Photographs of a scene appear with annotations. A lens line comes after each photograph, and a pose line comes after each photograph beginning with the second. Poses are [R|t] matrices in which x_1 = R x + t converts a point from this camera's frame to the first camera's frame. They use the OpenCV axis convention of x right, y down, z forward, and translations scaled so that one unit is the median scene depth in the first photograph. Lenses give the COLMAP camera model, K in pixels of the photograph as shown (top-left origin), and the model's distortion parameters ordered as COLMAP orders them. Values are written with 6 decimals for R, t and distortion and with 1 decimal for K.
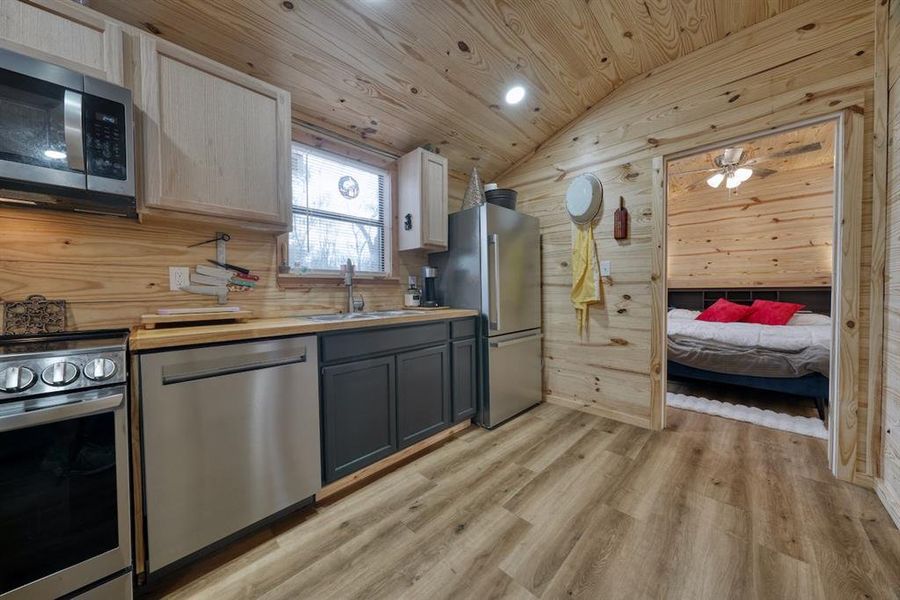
lens RADIAL K [[304.4, 0, 448.5], [0, 304.4, 298.8], [0, 0, 1]] dist [-0.005611, 0.001198]
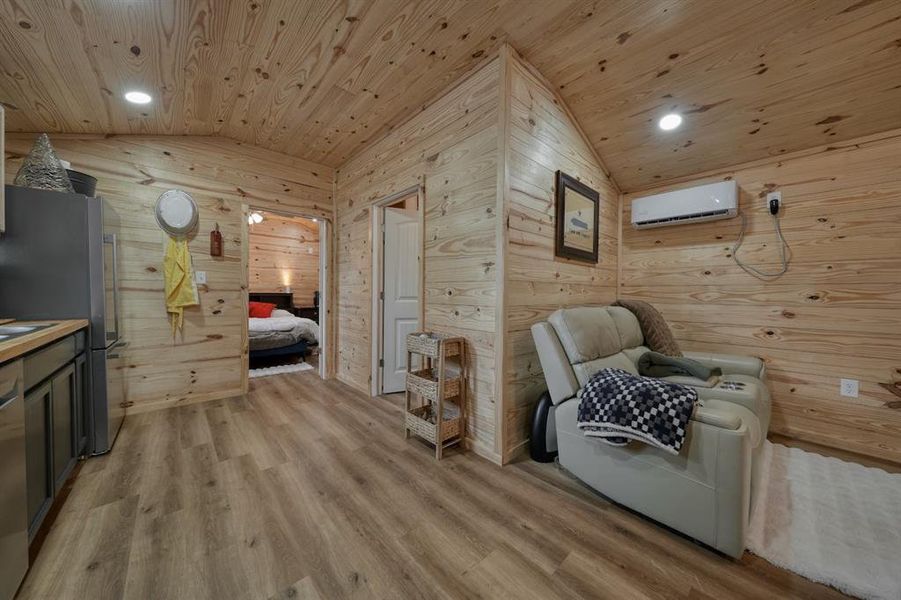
lens RADIAL K [[304.7, 0, 455.1], [0, 304.7, 298.7], [0, 0, 1]] dist [-0.005611, 0.001198]
pose [[0.040828, -0.006755, 0.999143, -0.797382], [0.013544, 0.999889, 0.006207, -0.012717], [-0.999074, 0.013279, 0.040915, -0.061229]]
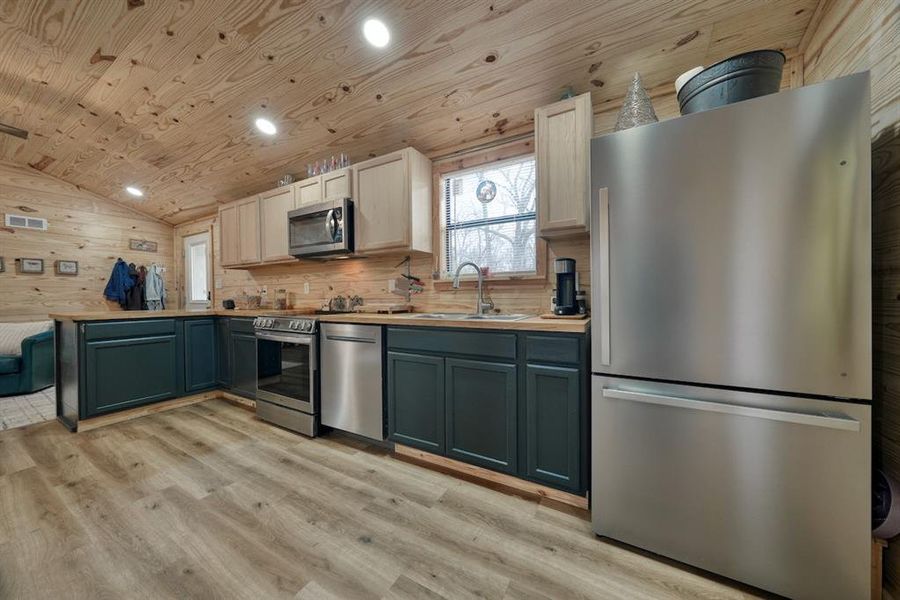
lens RADIAL K [[304.4, 0, 454.1], [0, 304.4, 298.8], [0, 0, 1]] dist [-0.005611, 0.001198]
pose [[0.269572, 0.021802, -0.962734, 0.689194], [-0.015252, 0.999715, 0.018369, -0.024194], [0.962860, 0.009732, 0.269827, 0.670241]]
